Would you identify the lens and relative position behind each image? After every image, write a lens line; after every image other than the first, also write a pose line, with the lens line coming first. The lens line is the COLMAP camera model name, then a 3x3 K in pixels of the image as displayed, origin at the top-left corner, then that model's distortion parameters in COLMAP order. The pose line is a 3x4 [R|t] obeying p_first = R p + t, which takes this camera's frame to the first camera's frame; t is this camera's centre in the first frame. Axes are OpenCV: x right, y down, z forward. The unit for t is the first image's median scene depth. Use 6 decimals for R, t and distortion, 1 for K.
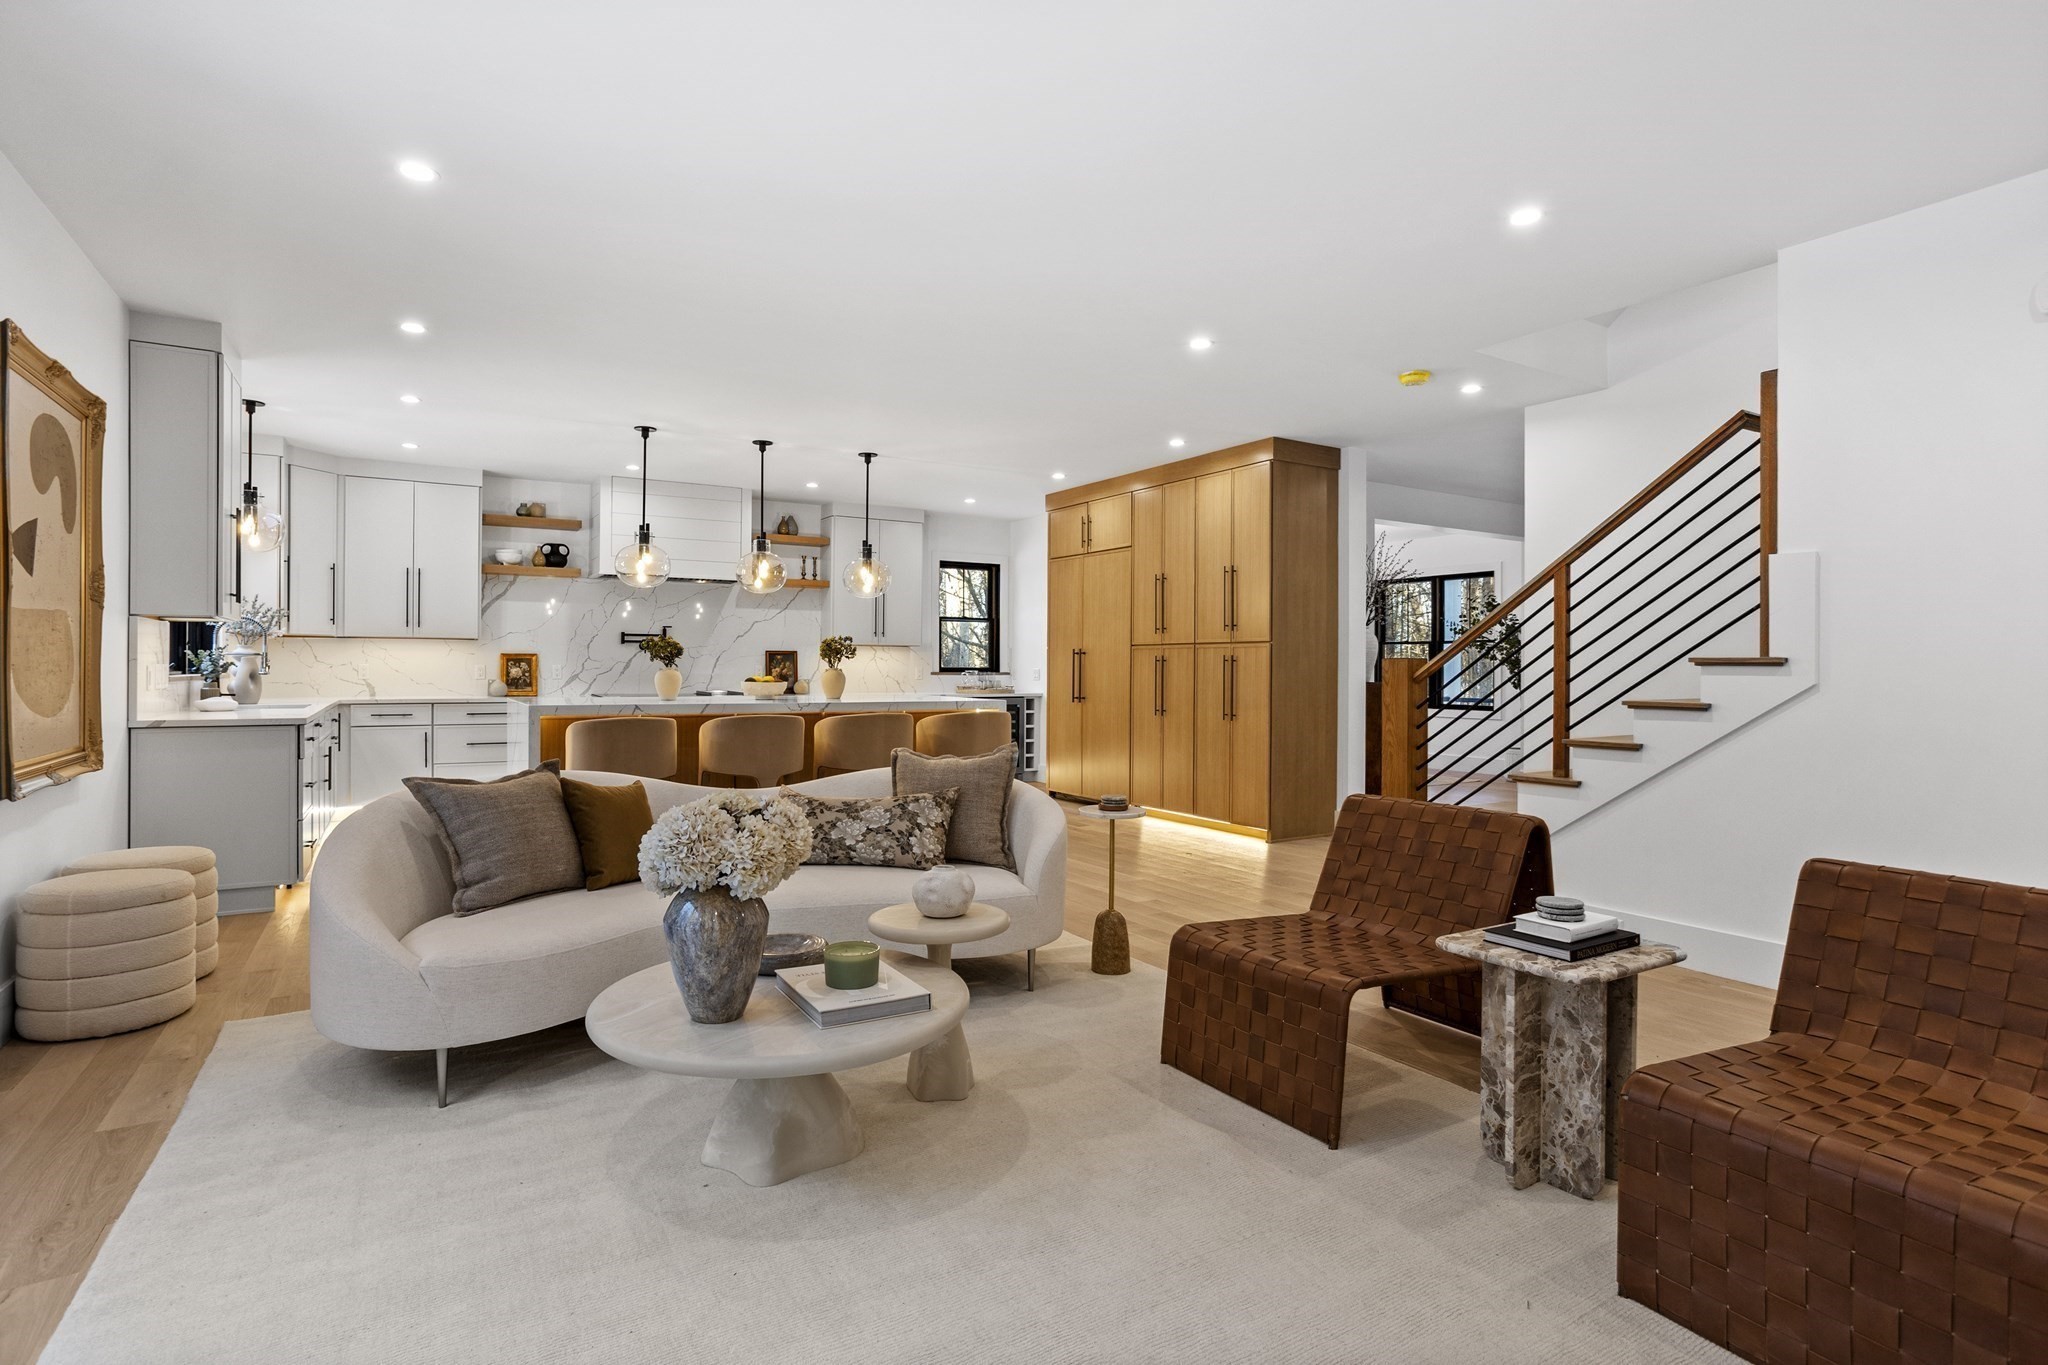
lens RADIAL K [[998.9, 0, 1029.8], [0, 998.9, 660.6], [0, 0, 1]] dist [-0.045130, 0.024403]
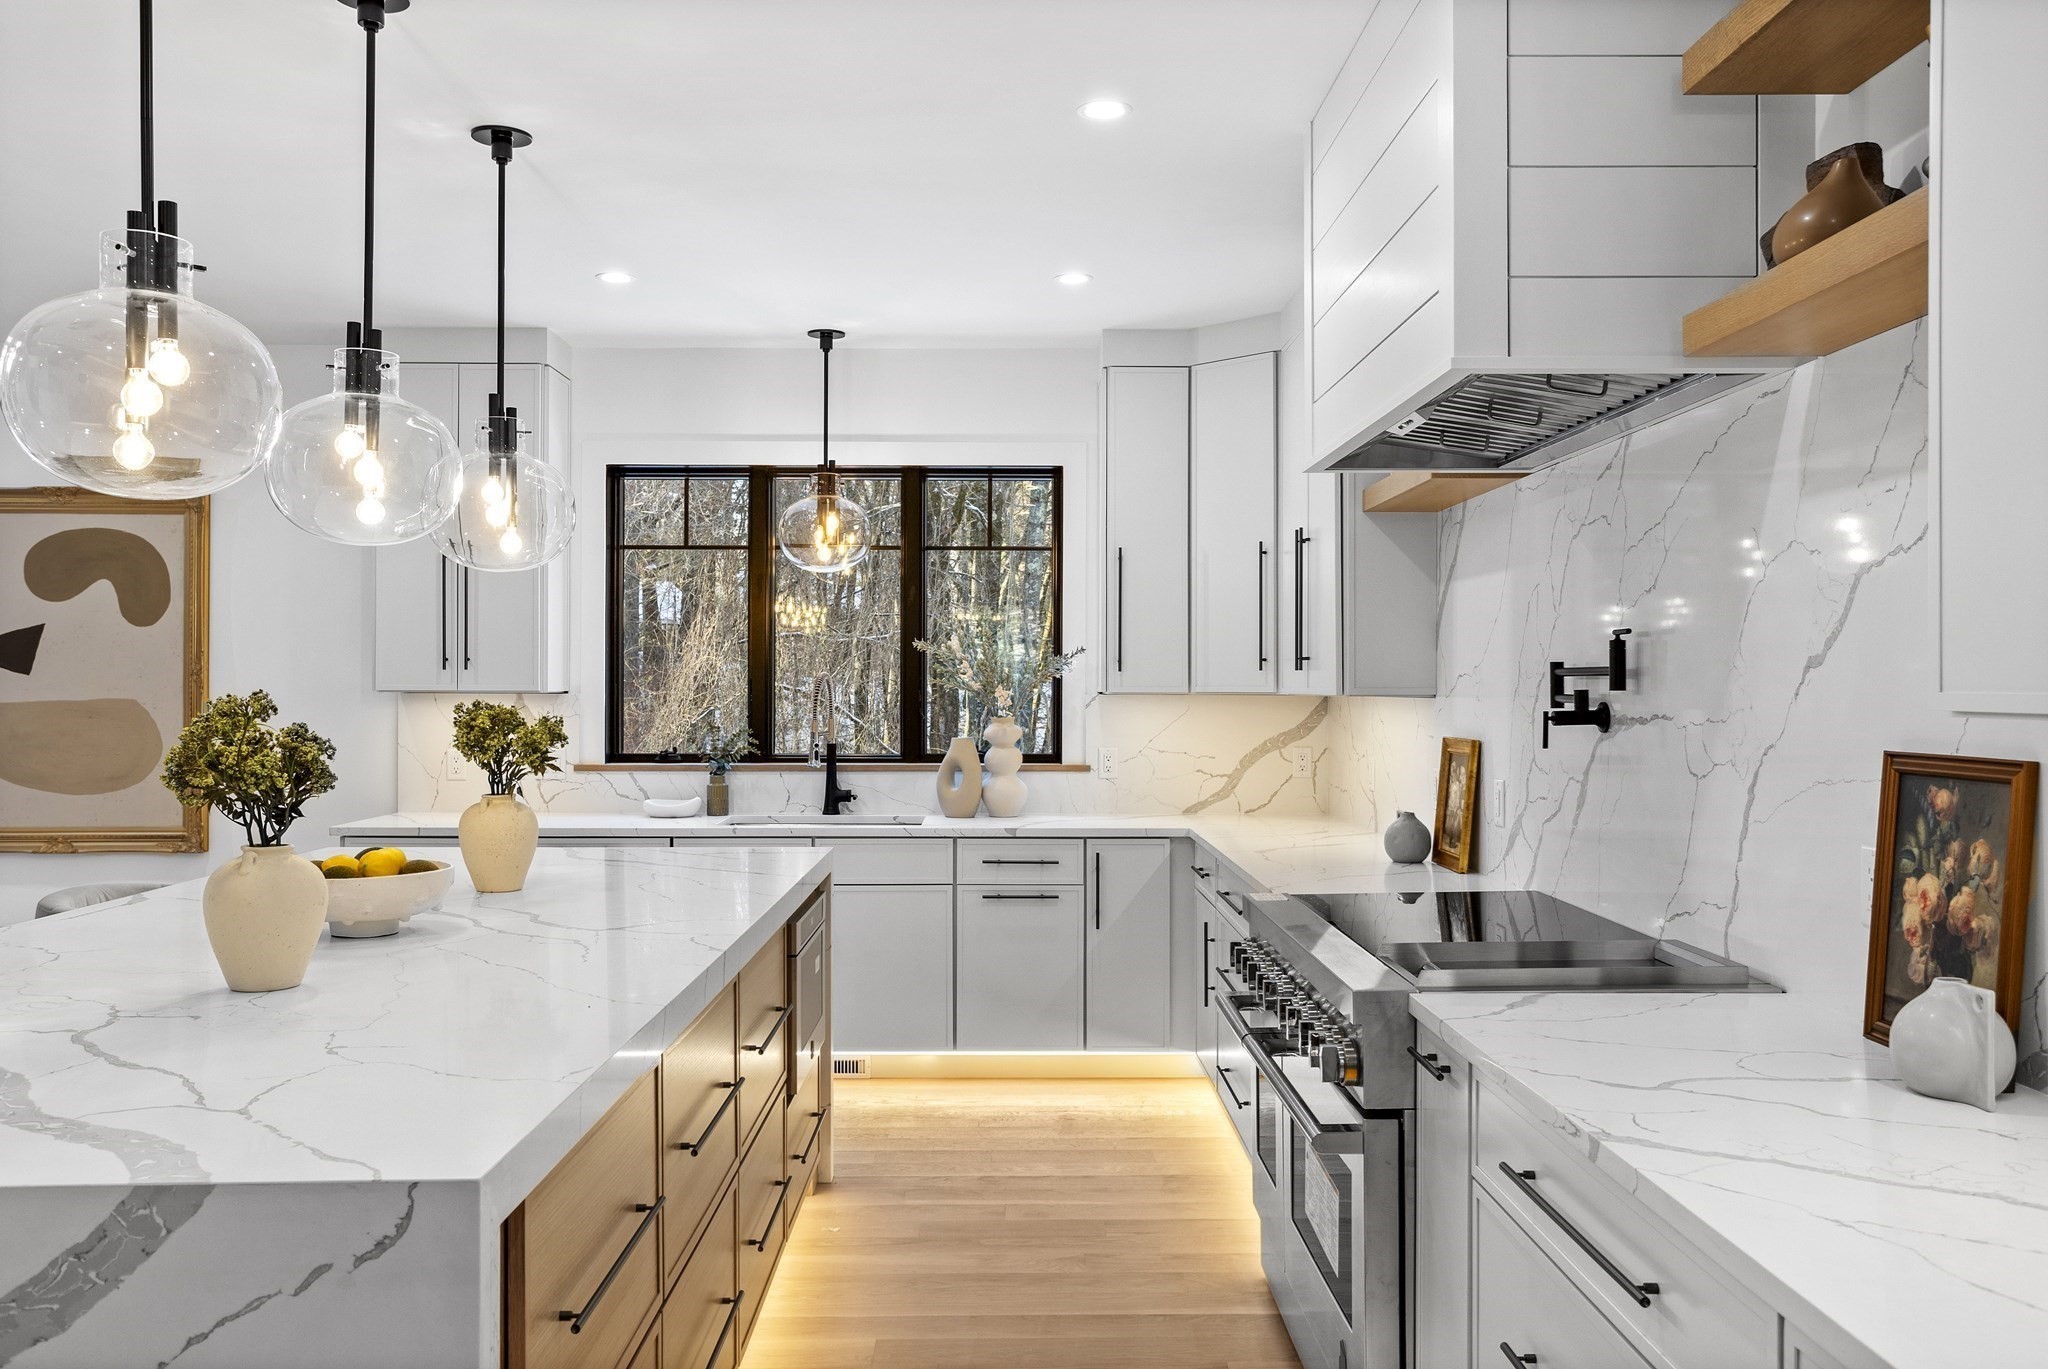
lens RADIAL K [[1608.3, 0, 1034.8], [0, 1608.3, 680.5], [0, 0, 1]] dist [-0.021906, 0.033478]
pose [[-0.517465, -0.007908, -0.855668, 0.012069], [0.002381, 0.999940, -0.010682, -0.020441], [0.855701, -0.007565, -0.517416, 1.126190]]
